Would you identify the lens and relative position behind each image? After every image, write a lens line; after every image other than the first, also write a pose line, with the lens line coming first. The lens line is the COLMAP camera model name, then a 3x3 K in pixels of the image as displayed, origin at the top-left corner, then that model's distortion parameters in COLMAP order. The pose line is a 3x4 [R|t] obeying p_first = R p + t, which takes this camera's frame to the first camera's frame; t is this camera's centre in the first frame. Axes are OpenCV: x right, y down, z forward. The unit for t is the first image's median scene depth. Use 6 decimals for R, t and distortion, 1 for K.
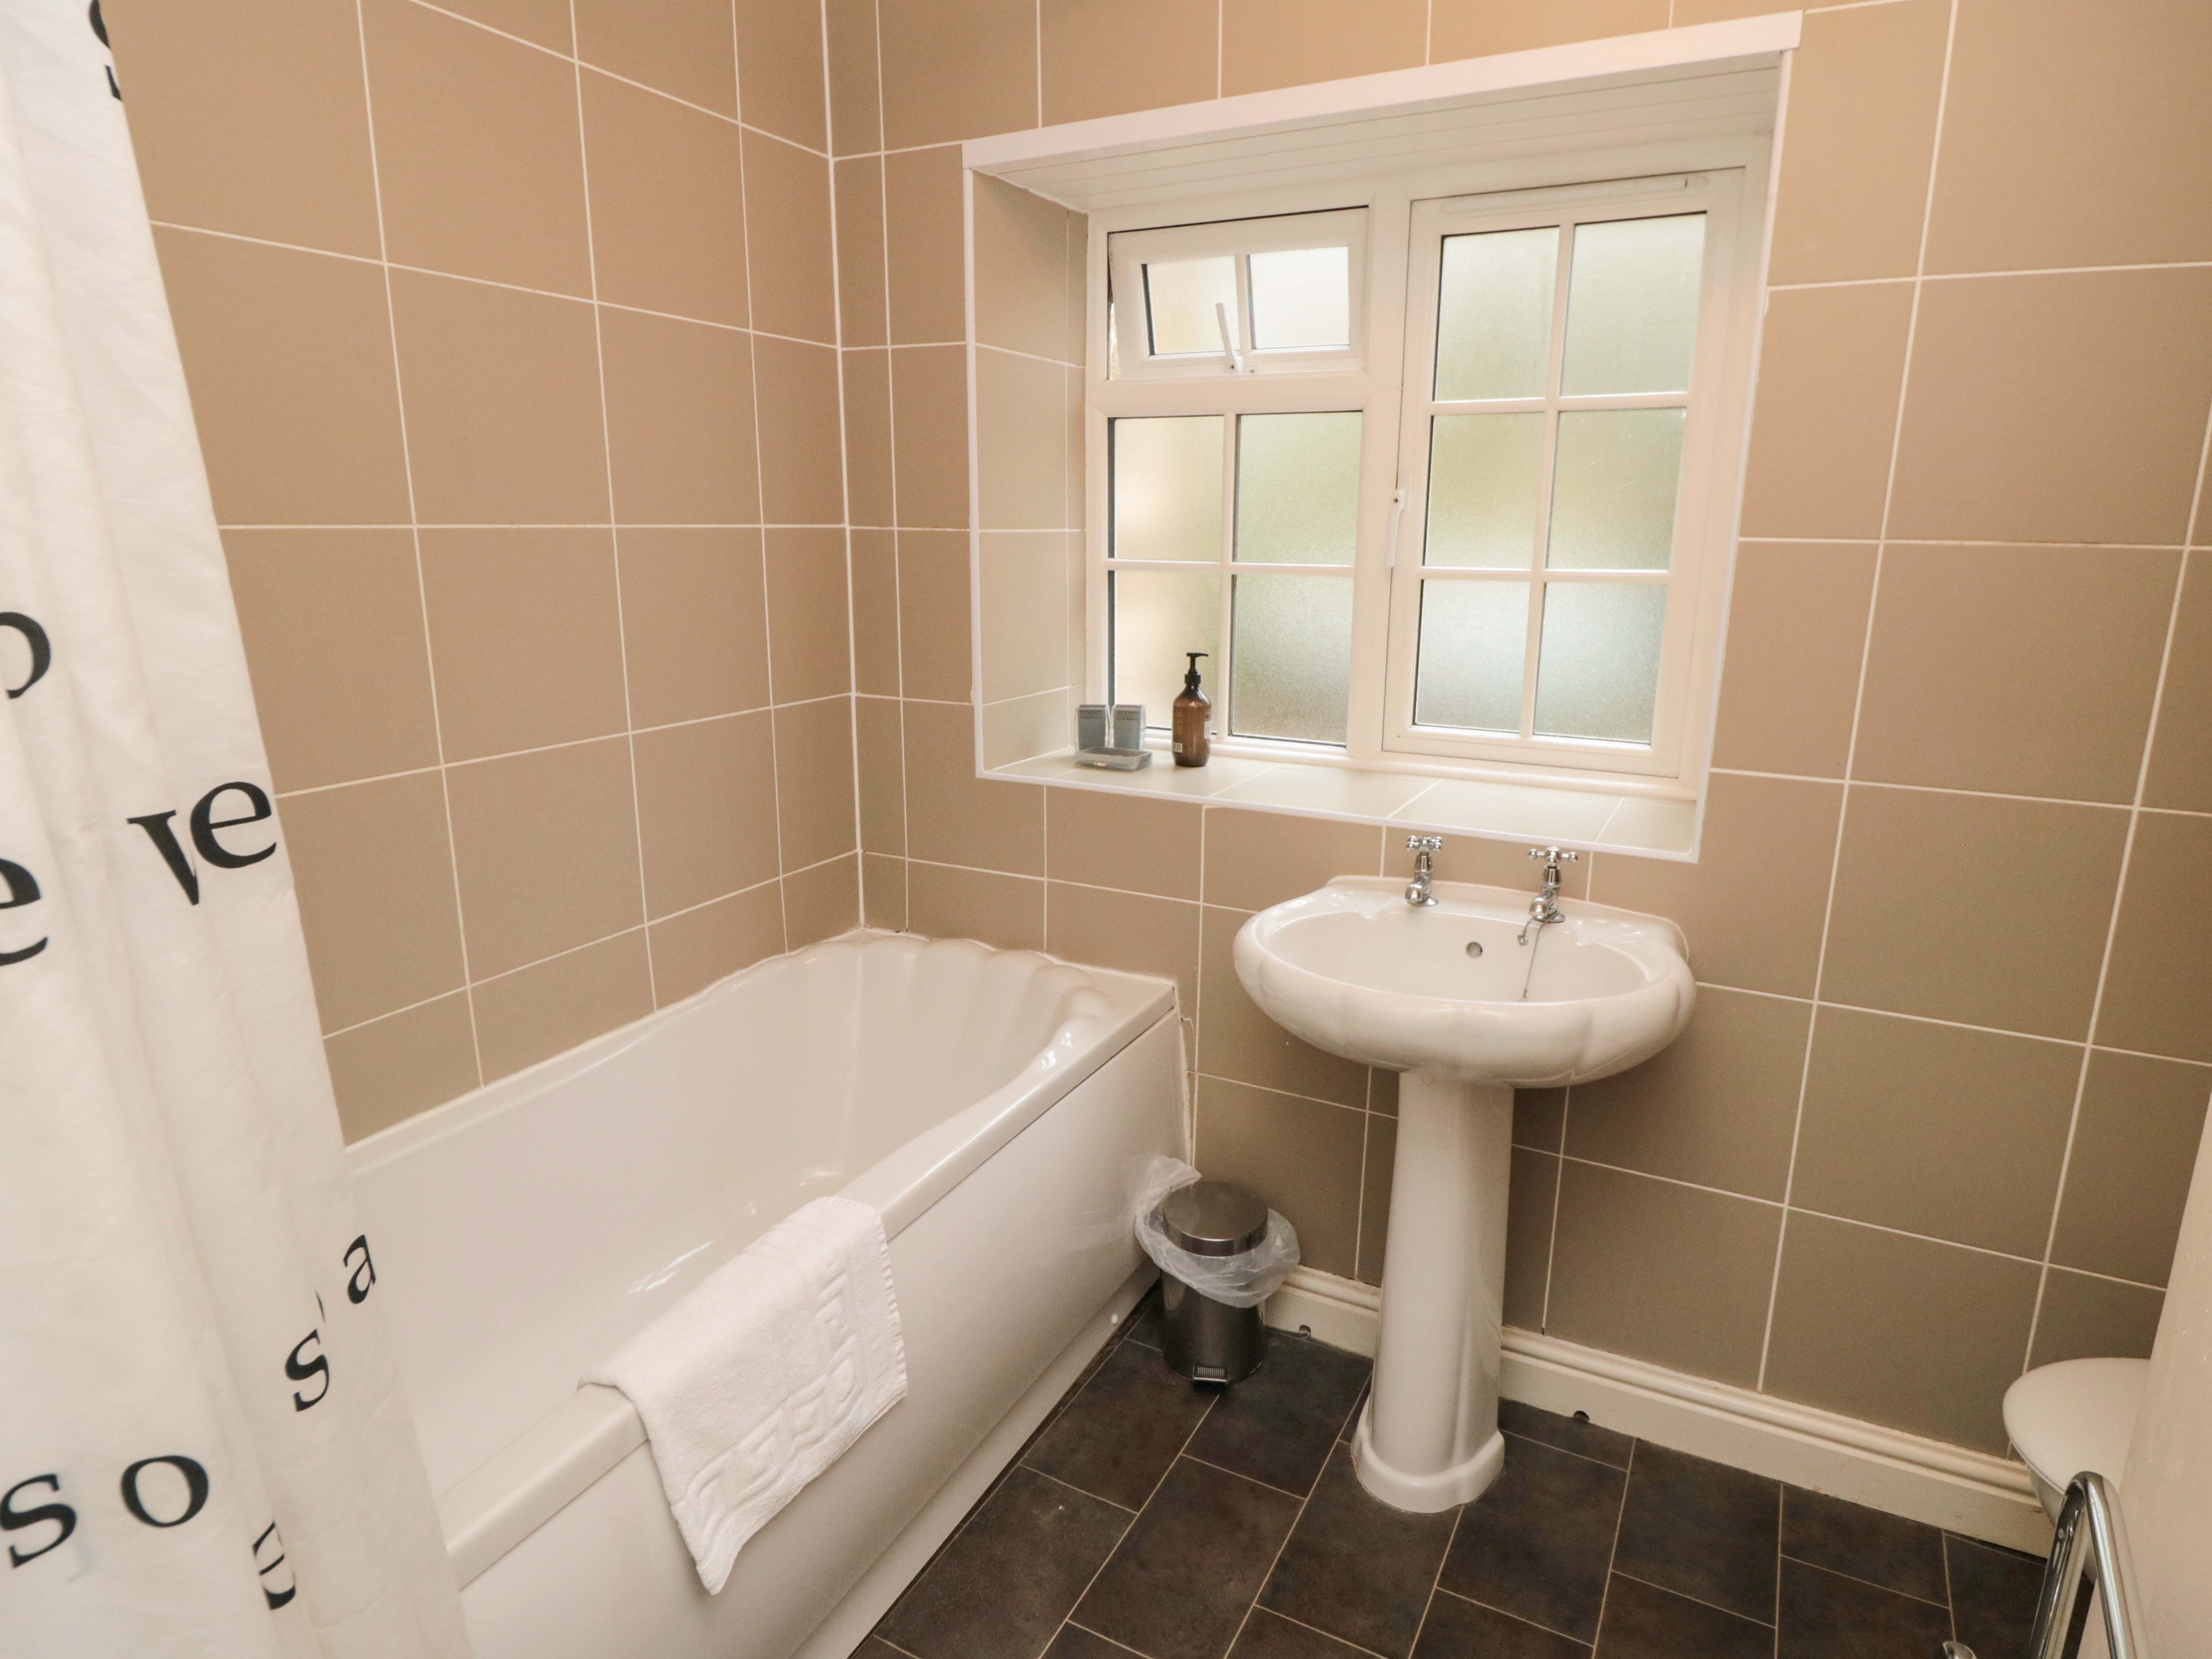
lens RADIAL K [[1288.7, 0, 1107.3], [0, 1288.7, 831.7], [0, 0, 1]] dist [0.024272, -0.000034]
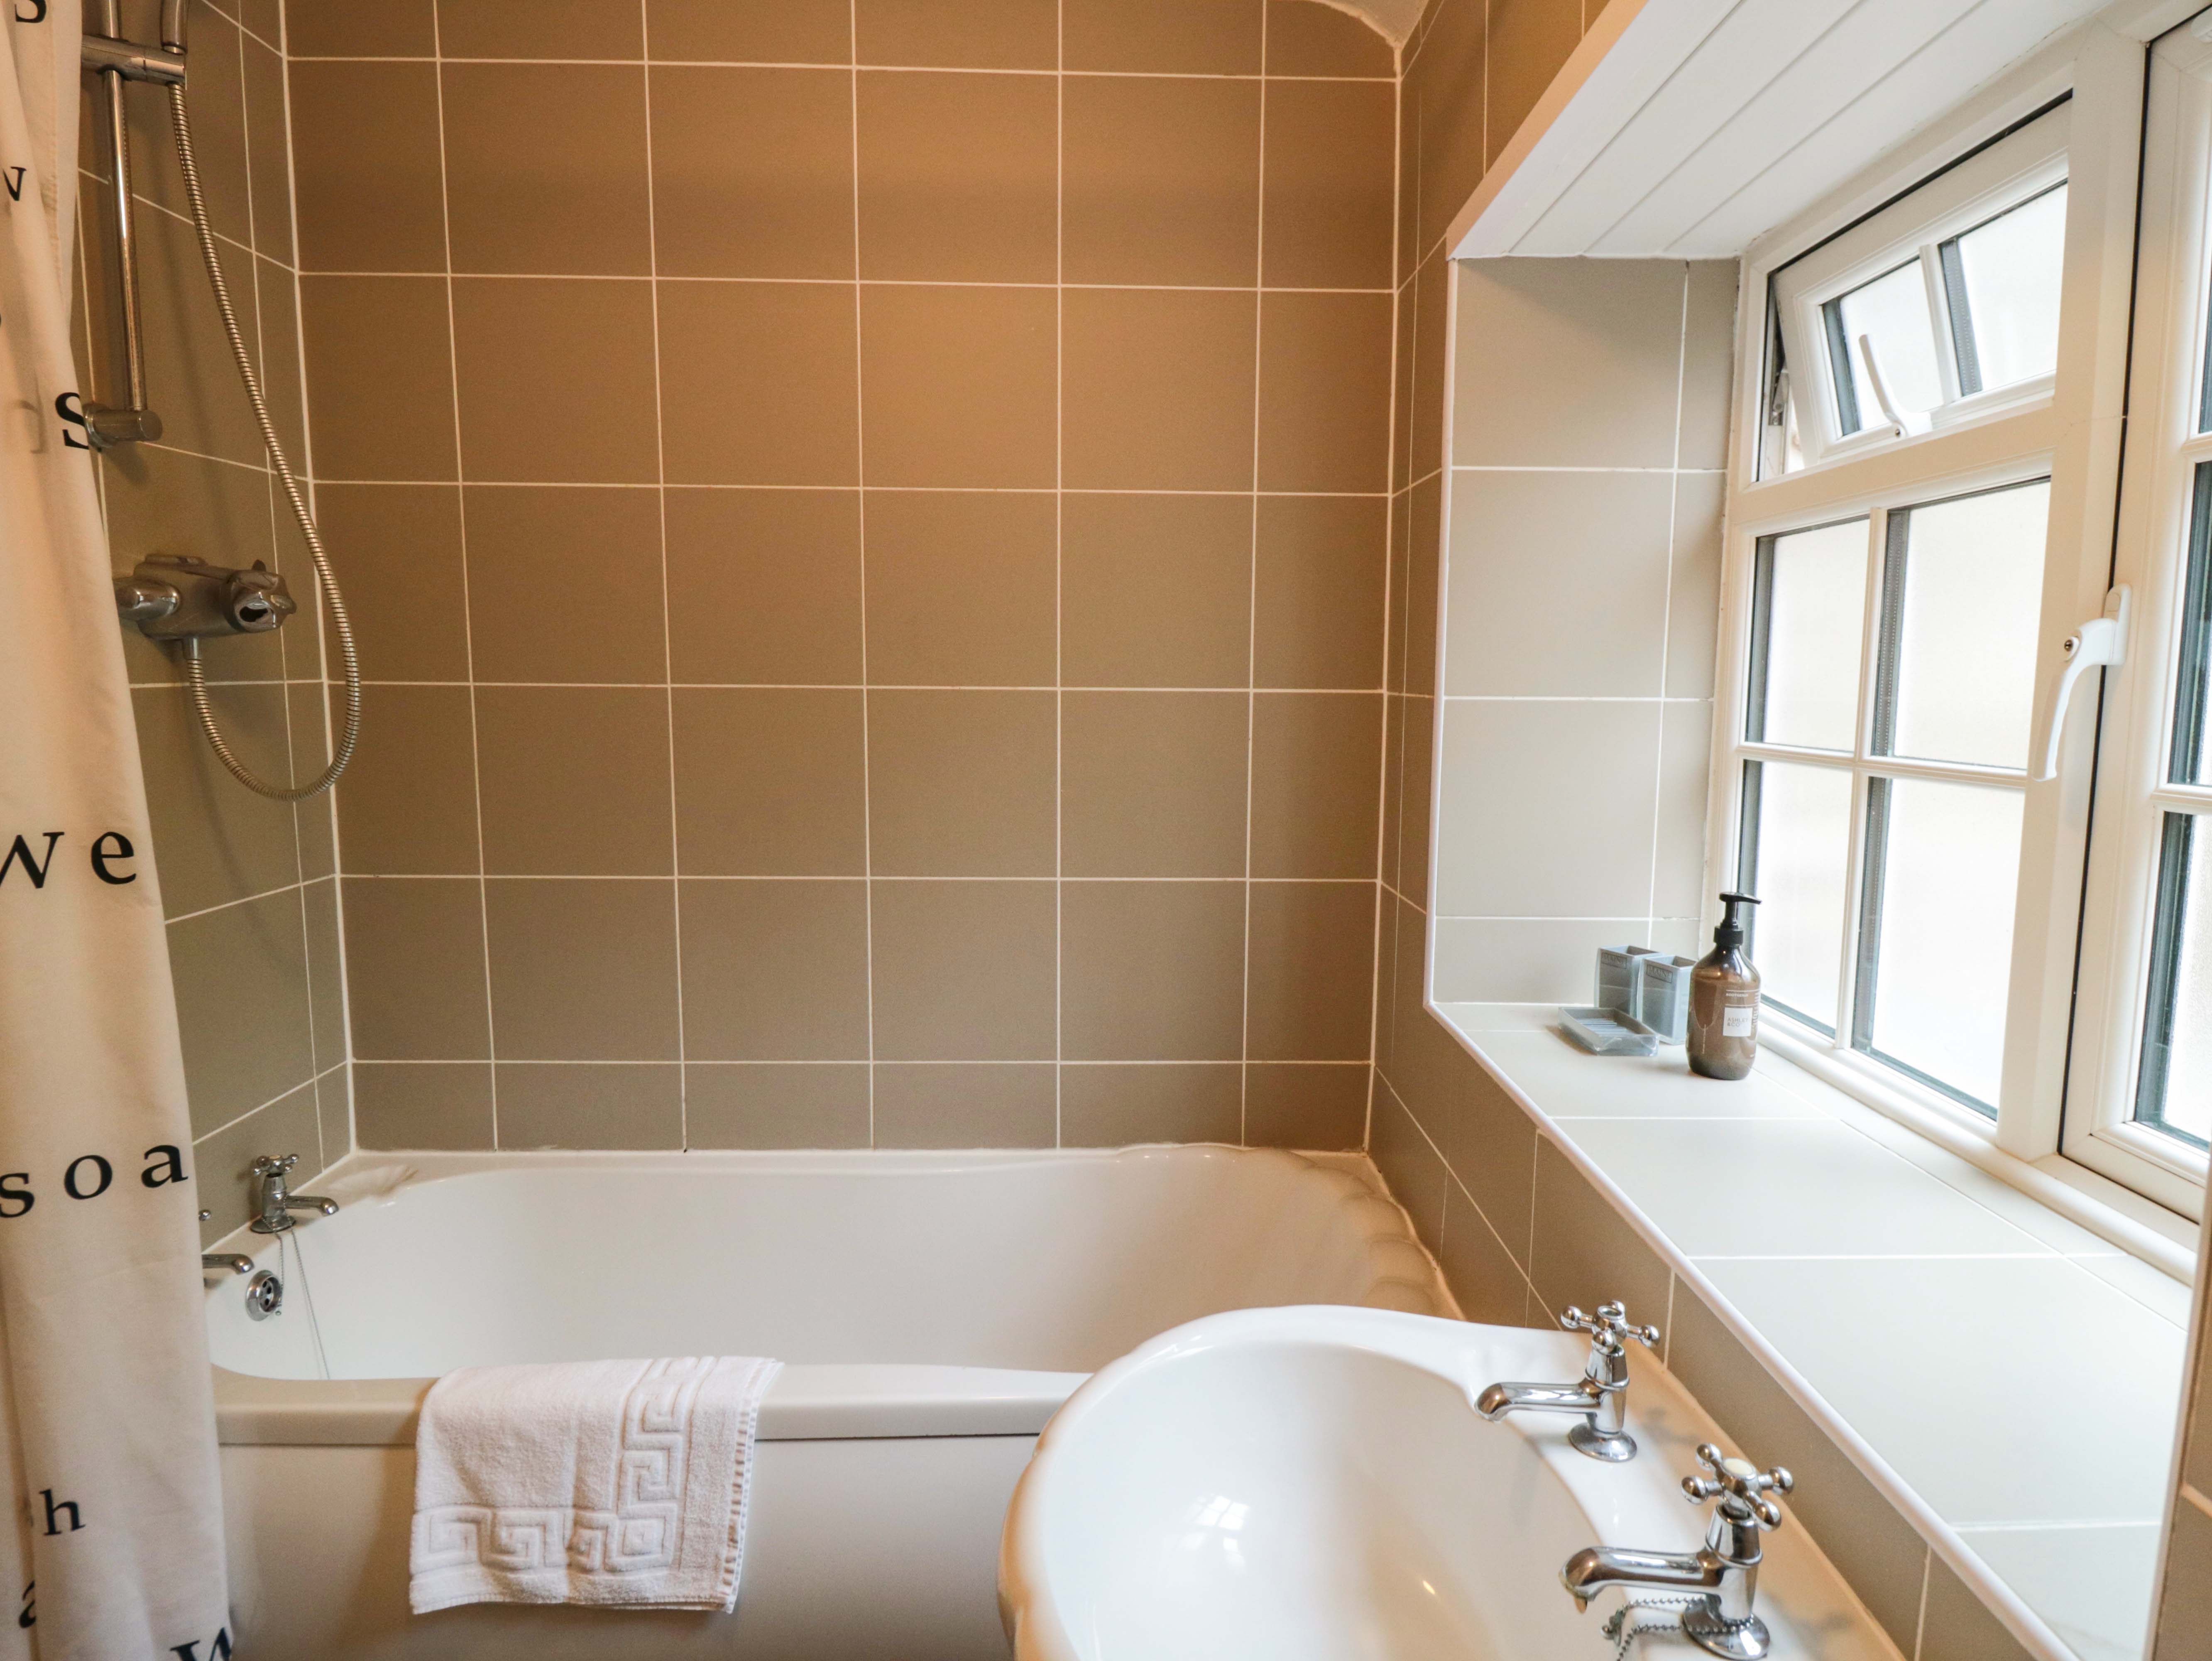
lens RADIAL K [[1201.2, 0, 1110.2], [0, 1201.2, 816.5], [0, 0, 1]] dist [-0.001071, -0.000951]
pose [[0.466543, 0.098265, -0.879023, 0.436060], [-0.213285, 0.976982, -0.003986, -0.112022], [0.858398, 0.189342, 0.476763, 0.474197]]
